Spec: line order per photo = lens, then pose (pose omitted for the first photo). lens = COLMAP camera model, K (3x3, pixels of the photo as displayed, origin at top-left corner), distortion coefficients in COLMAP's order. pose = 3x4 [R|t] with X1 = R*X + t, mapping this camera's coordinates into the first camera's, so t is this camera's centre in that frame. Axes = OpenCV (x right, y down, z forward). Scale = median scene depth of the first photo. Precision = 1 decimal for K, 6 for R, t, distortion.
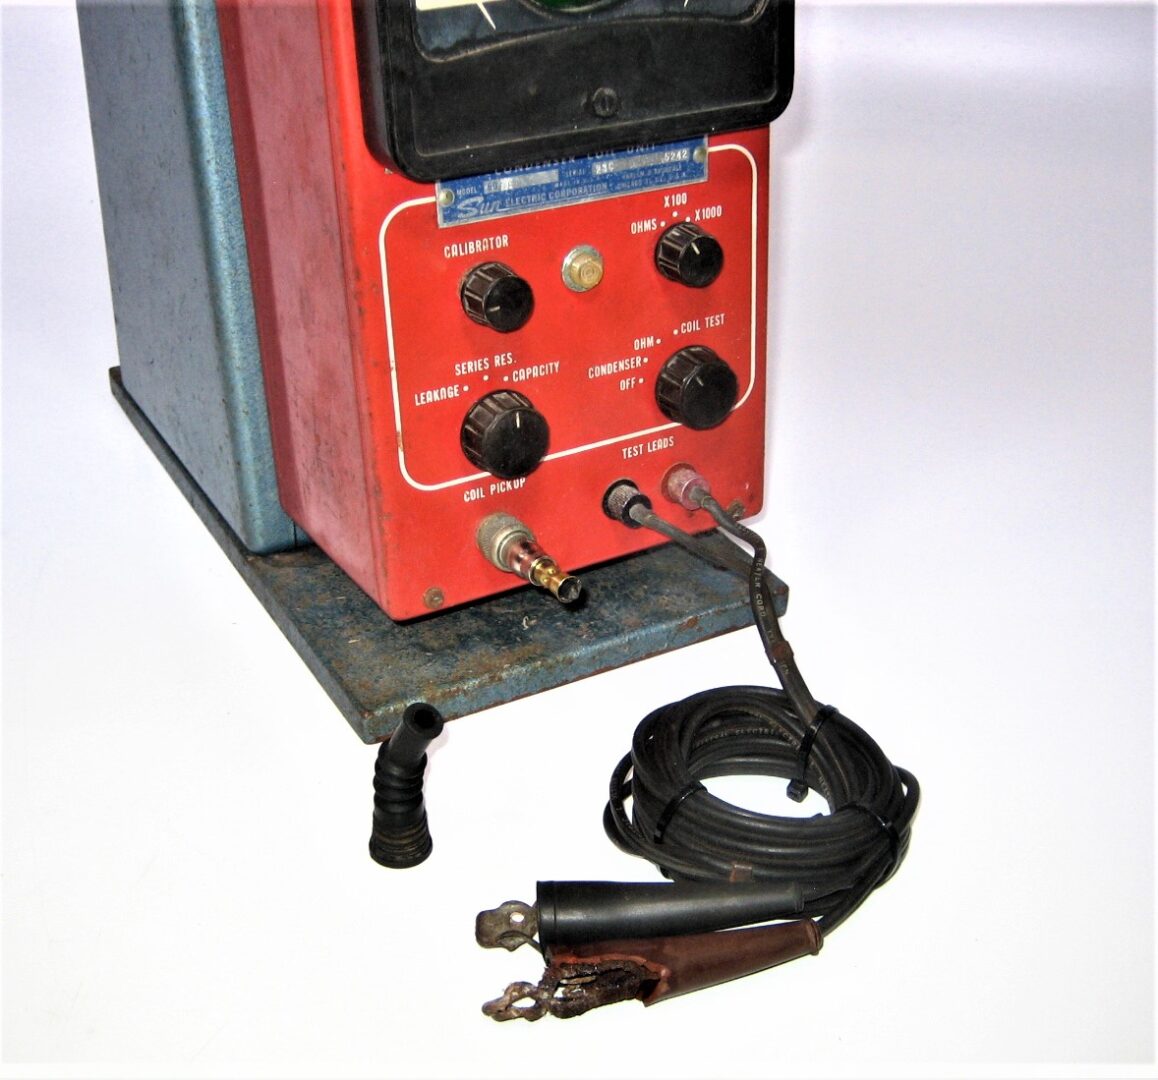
lens RADIAL K [[1651.3, 0, 579.0], [0, 1651.3, 540.0], [0, 0, 1]] dist [-0.101369, 0.029624]
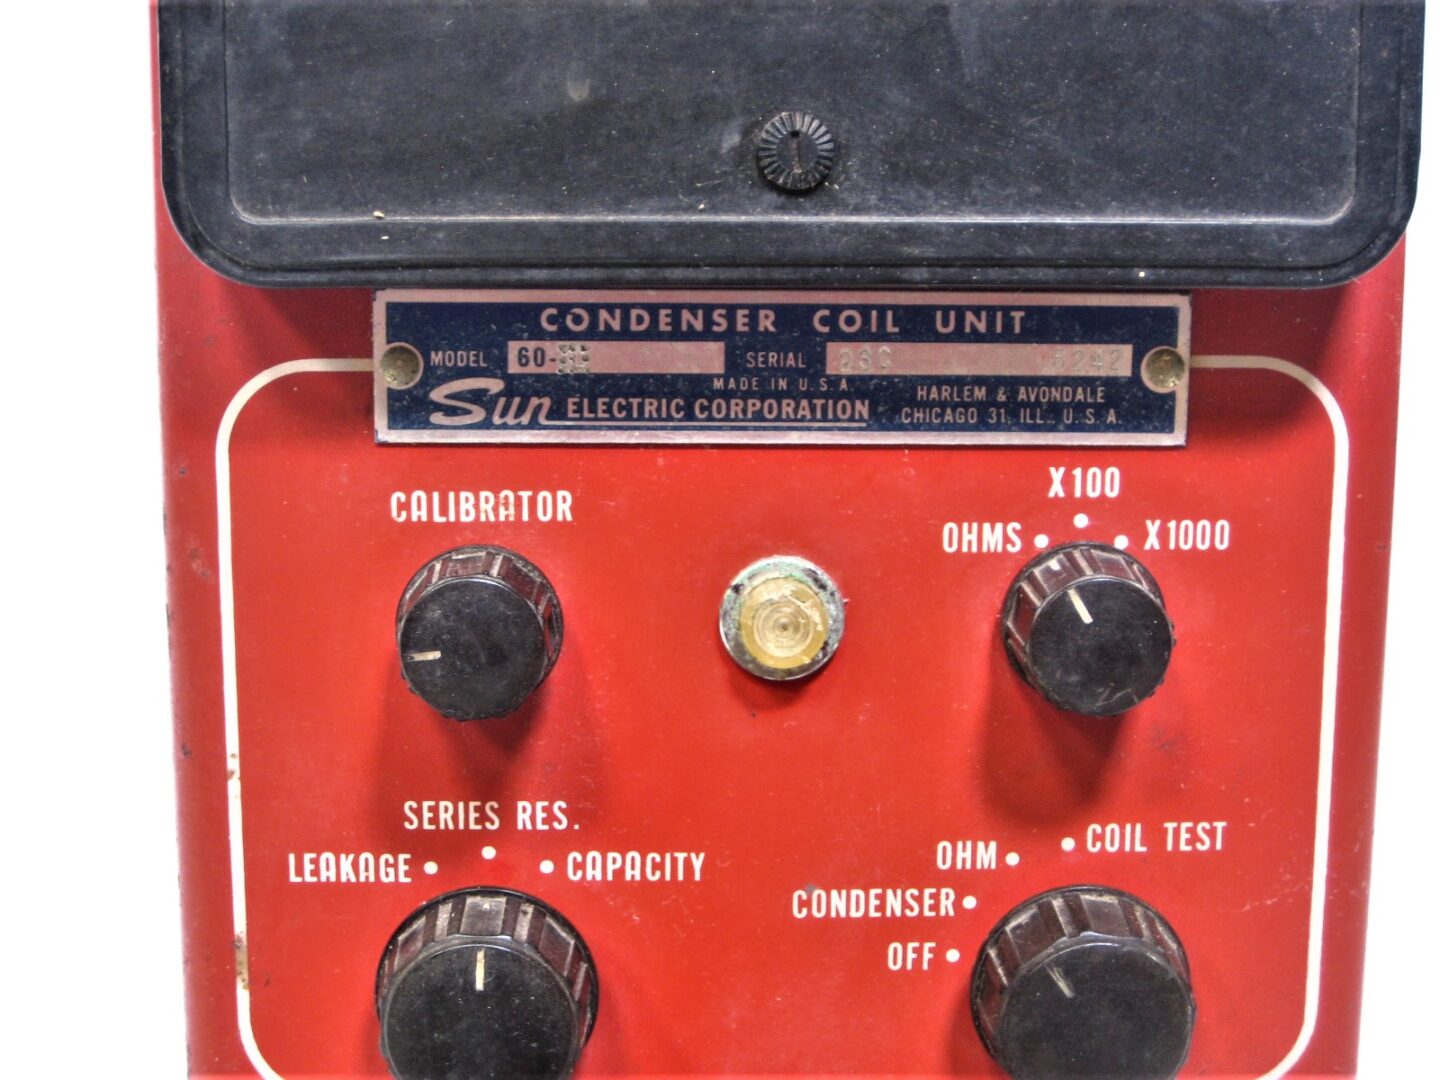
lens RADIAL K [[2379.1, 0, 720.0], [0, 2379.1, 540.0], [0, 0, 1]] dist [-0.145946, -0.064181]
pose [[0.878636, 0.121399, -0.461802, 0.242086], [-0.242892, 0.946297, -0.213369, -0.063164], [0.411099, 0.299642, 0.860937, 0.528839]]
